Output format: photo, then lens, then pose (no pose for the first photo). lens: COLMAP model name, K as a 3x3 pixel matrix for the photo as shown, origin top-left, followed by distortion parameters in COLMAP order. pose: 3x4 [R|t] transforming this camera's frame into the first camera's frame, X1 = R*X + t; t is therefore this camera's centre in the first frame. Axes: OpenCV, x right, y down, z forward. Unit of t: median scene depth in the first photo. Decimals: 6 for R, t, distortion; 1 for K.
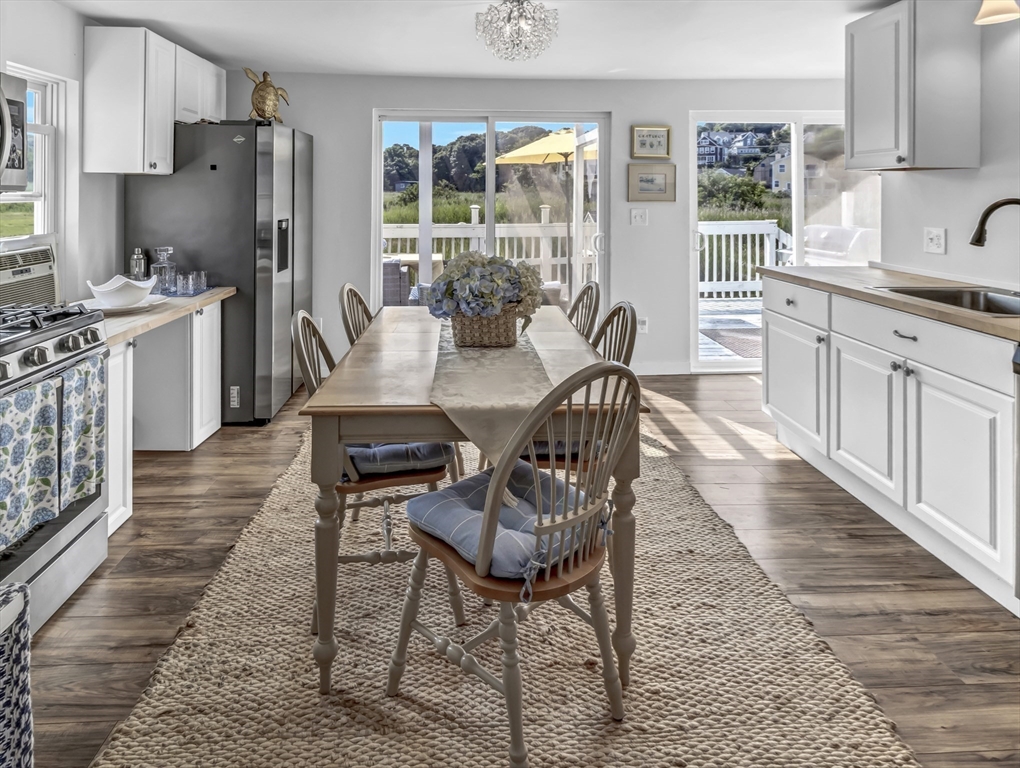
lens RADIAL K [[619.7, 0, 489.2], [0, 619.7, 187.4], [0, 0, 1]] dist [0.000478, -0.000908]
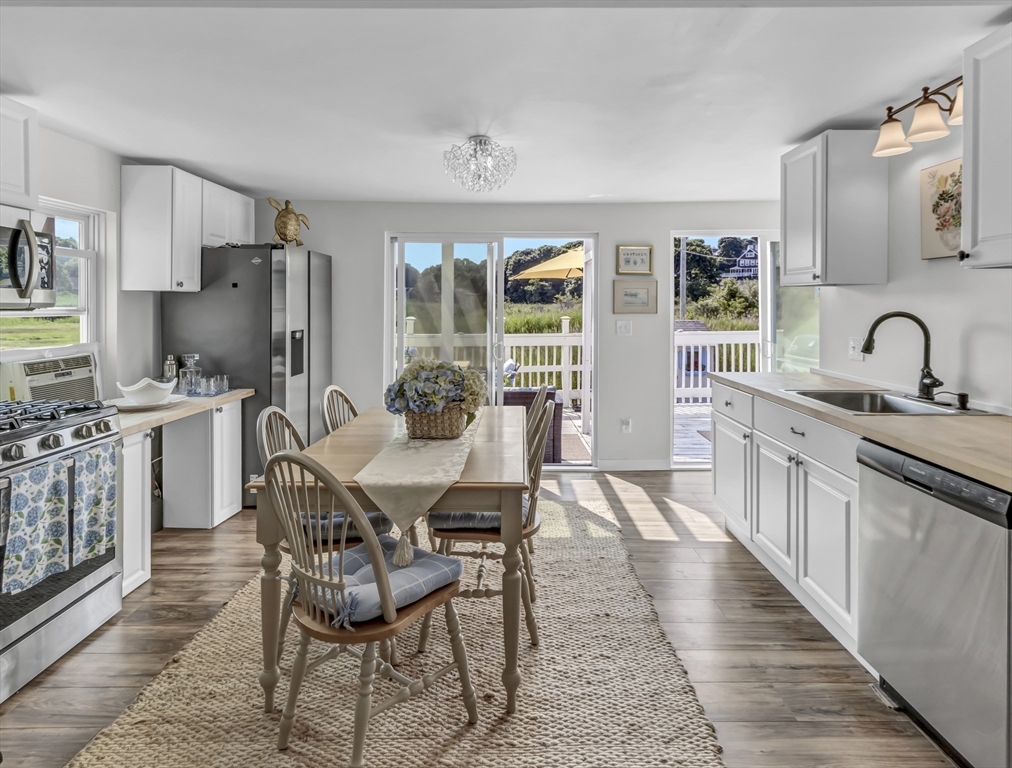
lens RADIAL K [[584.5, 0, 516.1], [0, 584.5, 303.5], [0, 0, 1]] dist [0.000027, 0.000451]
pose [[0.998976, -0.002941, -0.045158, 0.184682], [0.003287, 0.999966, 0.007592, -0.006861], [0.045134, -0.007732, 0.998951, -0.092336]]
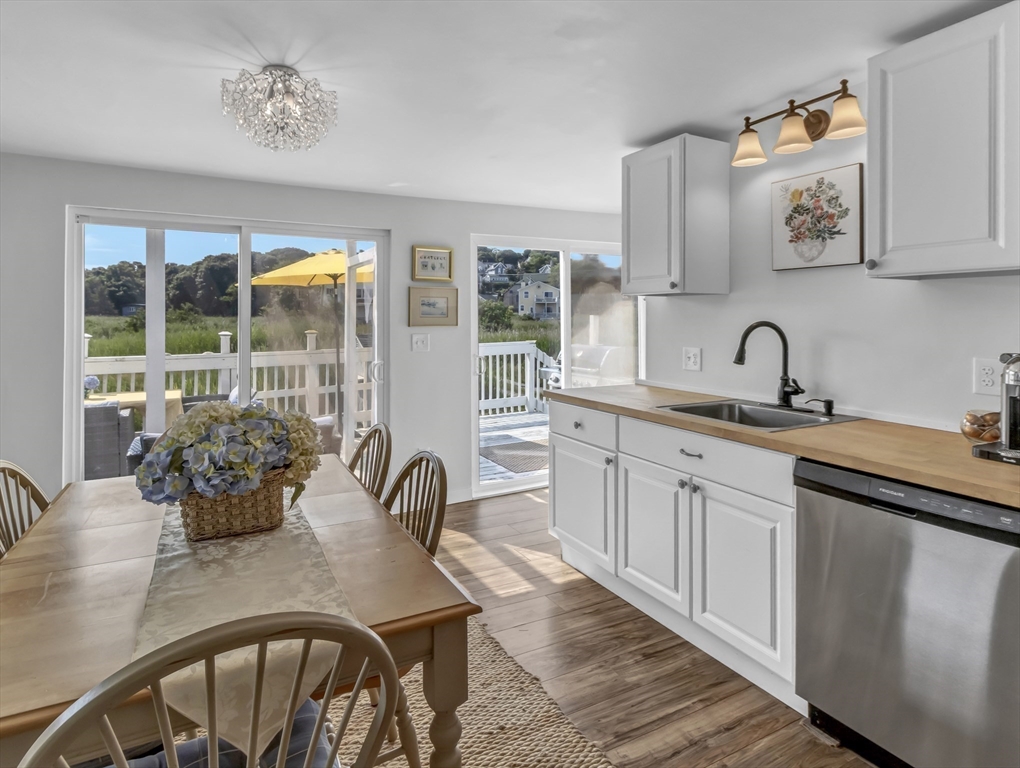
lens RADIAL K [[586.6, 0, 545.6], [0, 586.6, 312.8], [0, 0, 1]] dist [-0.002049, -0.000177]
pose [[0.889191, -0.001441, 0.457534, 0.002137], [0.000113, 0.999996, 0.002929, -0.000718], [-0.457536, -0.002553, 0.889187, 0.215659]]
